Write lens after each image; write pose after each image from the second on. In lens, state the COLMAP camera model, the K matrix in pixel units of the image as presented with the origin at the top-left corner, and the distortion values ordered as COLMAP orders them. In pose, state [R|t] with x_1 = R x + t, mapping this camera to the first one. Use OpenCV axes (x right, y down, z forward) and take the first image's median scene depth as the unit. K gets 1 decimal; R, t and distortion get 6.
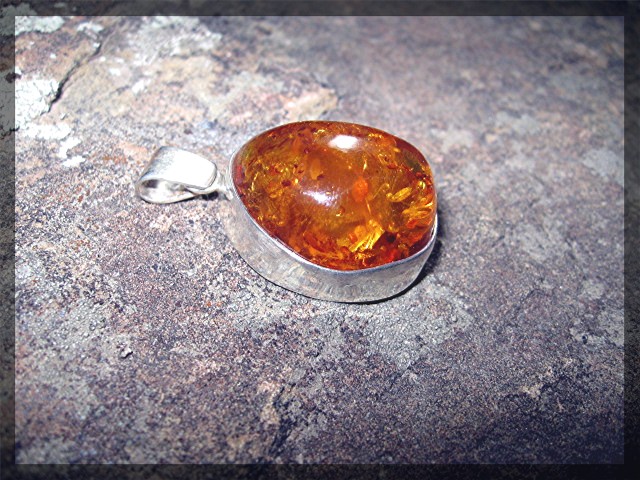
lens RADIAL K [[655.7, 0, 319.8], [0, 655.7, 261.7], [0, 0, 1]] dist [-0.135611, 0.030449]
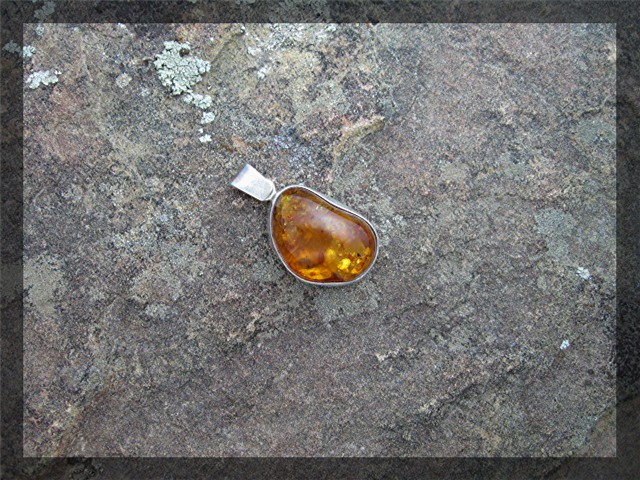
lens RADIAL K [[655.7, 0, 319.8], [0, 655.7, 261.7], [0, 0, 1]] dist [-0.135611, 0.030449]
pose [[0.904063, 0.411878, -0.114136, 0.272333], [-0.265835, 0.750996, 0.604431, -1.226892], [0.334668, -0.516102, 0.788439, -0.529546]]
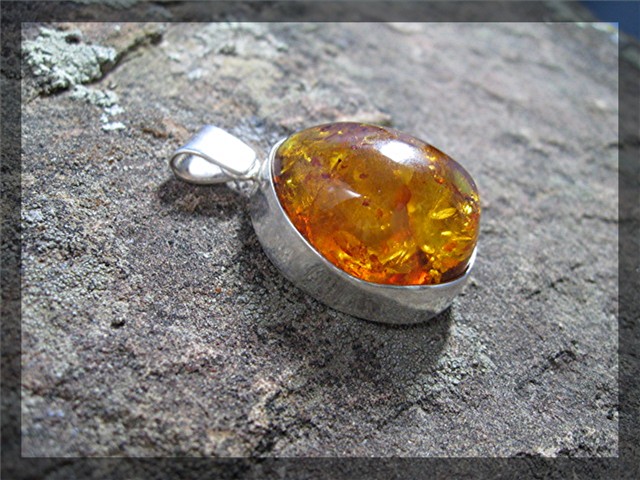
lens RADIAL K [[655.7, 0, 319.8], [0, 655.7, 261.7], [0, 0, 1]] dist [-0.135611, 0.030449]
pose [[0.980671, 0.190750, -0.043579, 0.003682], [-0.194147, 0.976310, -0.095531, 0.086821], [0.024324, 0.102145, 0.994472, 0.073315]]
